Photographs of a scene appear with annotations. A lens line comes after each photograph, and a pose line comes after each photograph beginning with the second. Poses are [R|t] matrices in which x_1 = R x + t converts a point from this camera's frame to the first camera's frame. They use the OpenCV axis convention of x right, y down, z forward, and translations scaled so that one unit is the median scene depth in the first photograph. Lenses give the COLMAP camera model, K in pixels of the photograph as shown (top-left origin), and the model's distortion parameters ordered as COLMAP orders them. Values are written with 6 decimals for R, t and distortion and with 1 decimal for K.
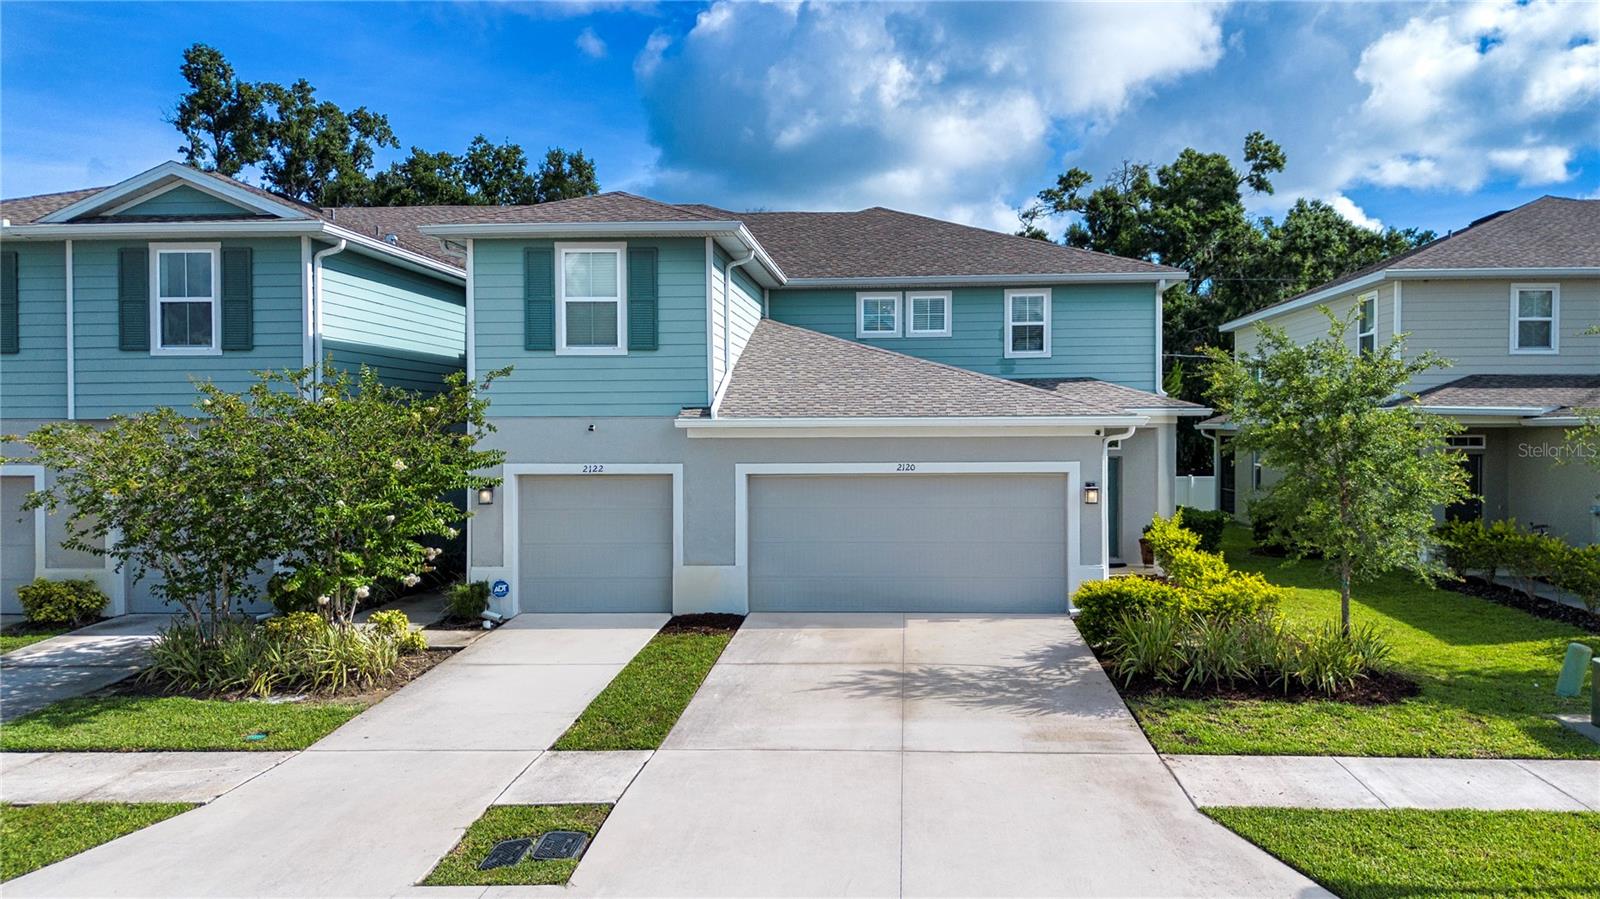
lens RADIAL K [[1153.3, 0, 860.2], [0, 1153.3, 450.8], [0, 0, 1]] dist [0.031827, -0.005532]
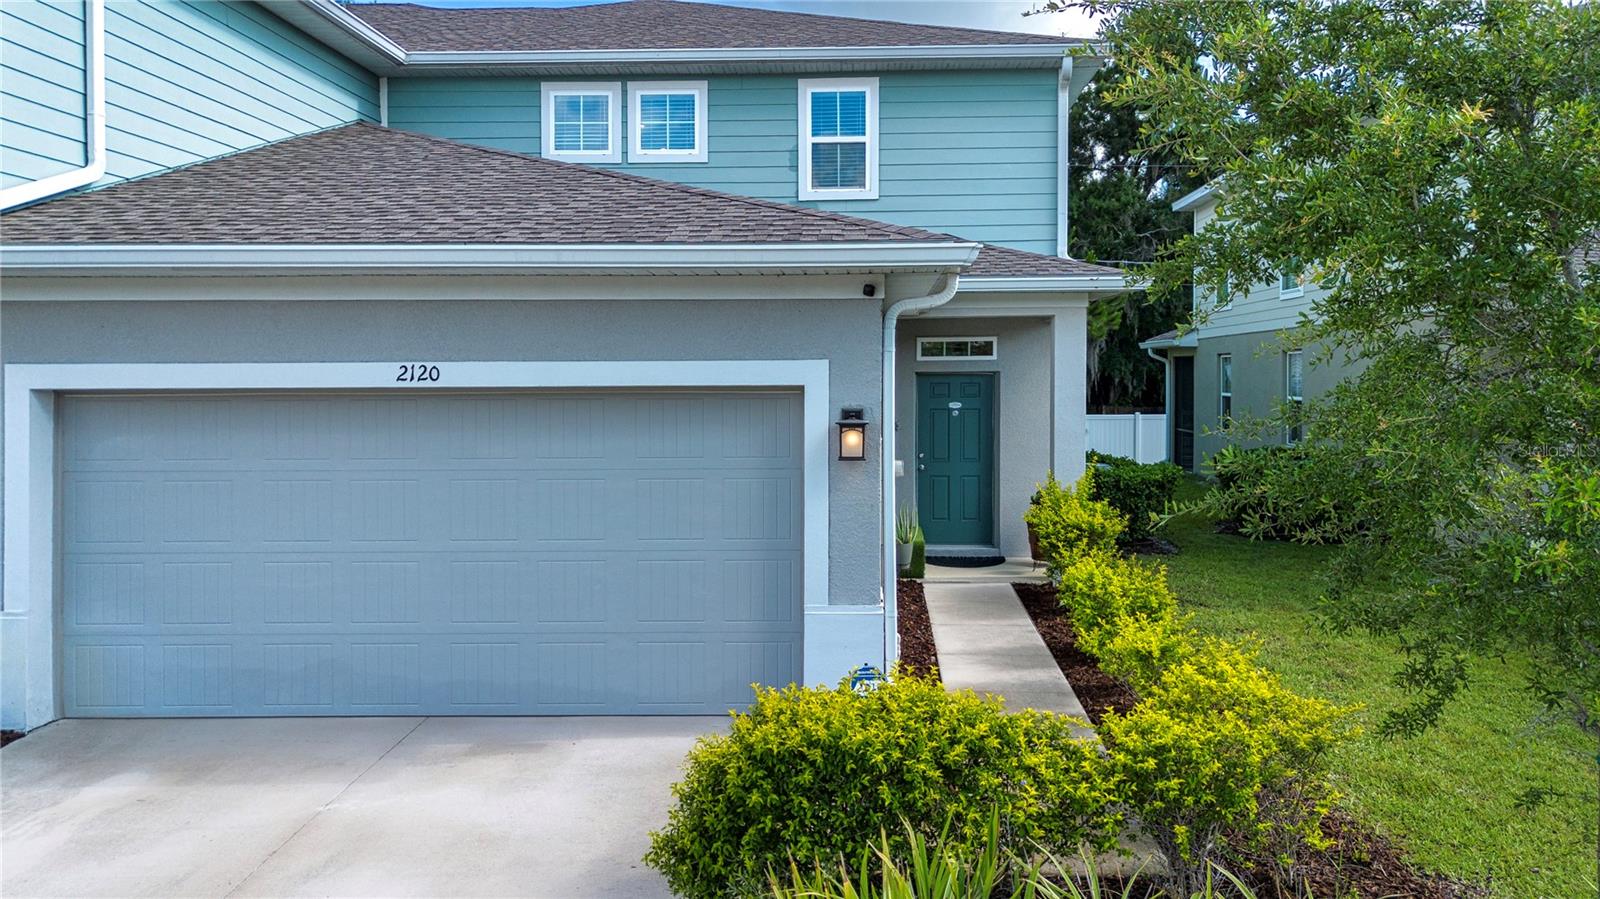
lens RADIAL K [[1136.0, 0, 843.0], [0, 1136.0, 447.6], [0, 0, 1]] dist [0.052743, -0.000703]
pose [[0.999869, 0.000166, 0.016181, 0.180572], [-0.000931, 0.998881, 0.047289, 0.020392], [-0.016155, -0.047298, 0.998750, 0.560084]]
